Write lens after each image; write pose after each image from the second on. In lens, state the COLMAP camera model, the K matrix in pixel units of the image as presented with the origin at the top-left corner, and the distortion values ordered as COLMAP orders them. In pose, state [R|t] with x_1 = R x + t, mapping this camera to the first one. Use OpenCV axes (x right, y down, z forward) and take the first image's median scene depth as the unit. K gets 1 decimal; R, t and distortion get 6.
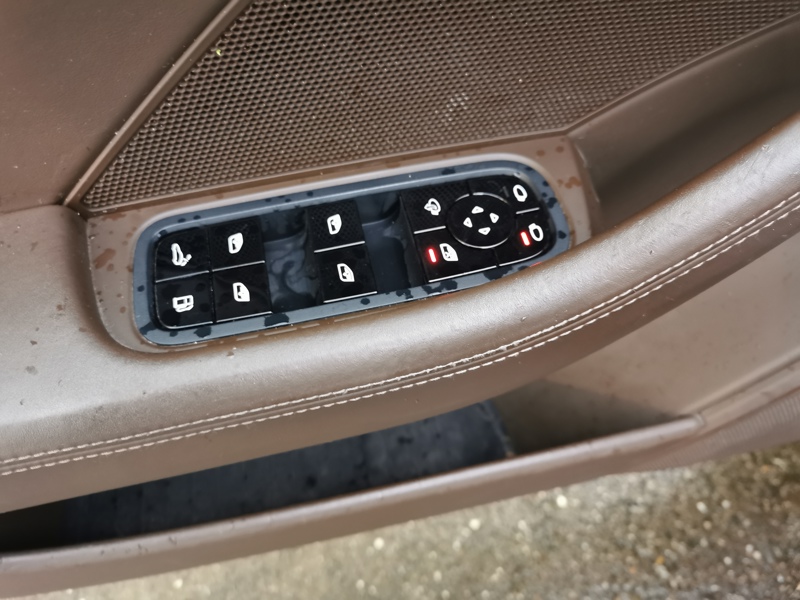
lens RADIAL K [[634.4, 0, 399.5], [0, 634.4, 295.6], [0, 0, 1]] dist [0.004924, -0.001996]
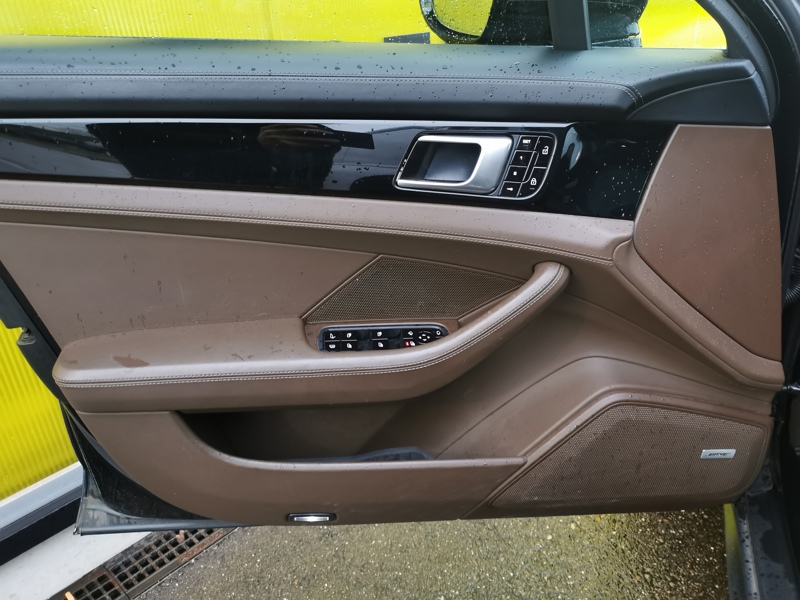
lens RADIAL K [[634.4, 0, 399.5], [0, 634.4, 295.6], [0, 0, 1]] dist [0.004924, -0.001996]
pose [[0.989847, 0.099033, -0.101957, 0.316881], [-0.134883, 0.880706, -0.454053, 1.197659], [0.044828, 0.463195, 0.885122, -1.999567]]
